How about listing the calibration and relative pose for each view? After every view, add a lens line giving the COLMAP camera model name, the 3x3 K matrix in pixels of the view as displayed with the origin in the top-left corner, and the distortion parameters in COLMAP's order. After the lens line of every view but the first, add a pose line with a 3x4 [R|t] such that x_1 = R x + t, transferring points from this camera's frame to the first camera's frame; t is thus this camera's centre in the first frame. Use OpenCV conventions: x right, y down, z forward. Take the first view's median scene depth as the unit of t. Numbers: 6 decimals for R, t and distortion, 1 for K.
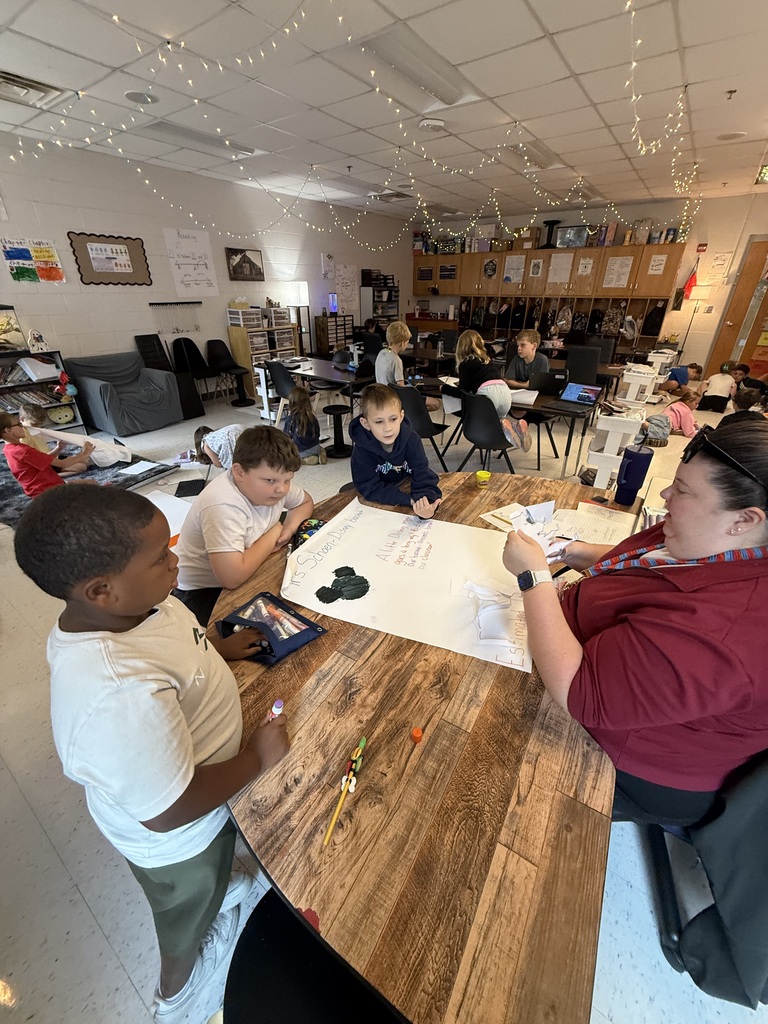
lens RADIAL K [[410.1, 0, 384.0], [0, 410.1, 512.0], [0, 0, 1]] dist [-0.001343, 0.000316]
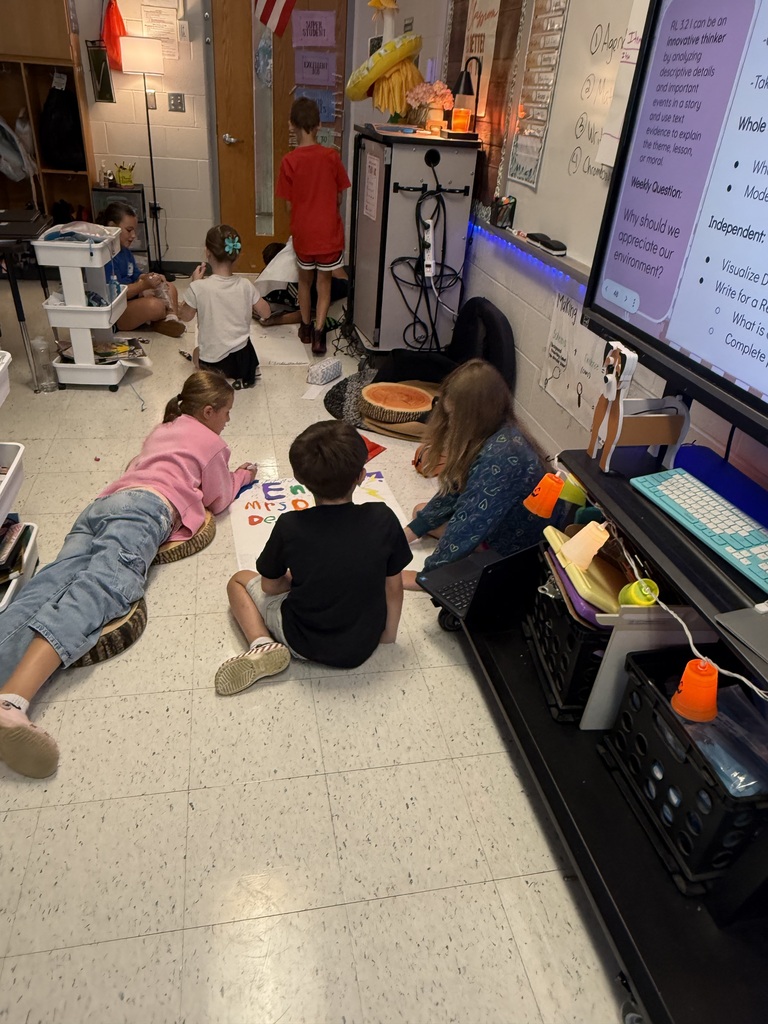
lens RADIAL K [[699.2, 0, 384.0], [0, 699.2, 512.0], [0, 0, 1]] dist [-0.001550, -0.003213]
pose [[0.684166, -0.330928, 0.649926, 0.345537], [0.283163, 0.941753, 0.181439, -0.177931], [-0.672113, 0.059900, 0.738022, 0.372239]]
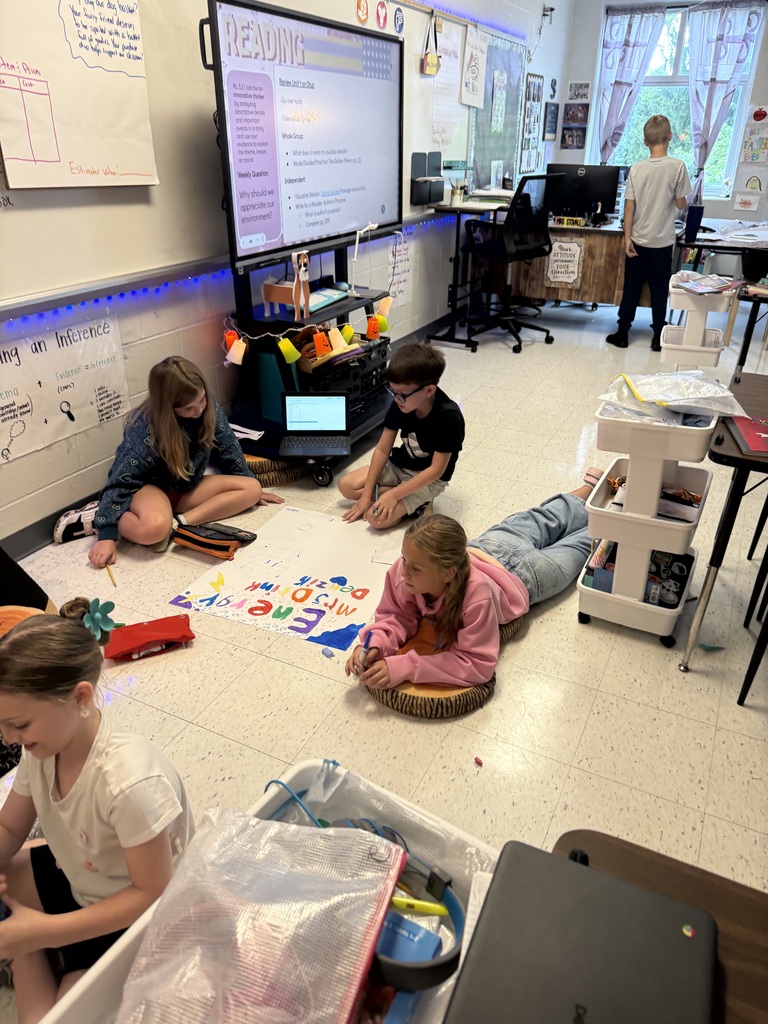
lens RADIAL K [[732.6, 0, 384.0], [0, 732.6, 512.0], [0, 0, 1]] dist [0.029351, -0.080921]
pose [[-0.989121, 0.060776, -0.133959, 0.545102], [-0.077337, 0.559798, 0.825012, -0.414584], [0.125131, 0.826397, -0.549008, 0.799656]]
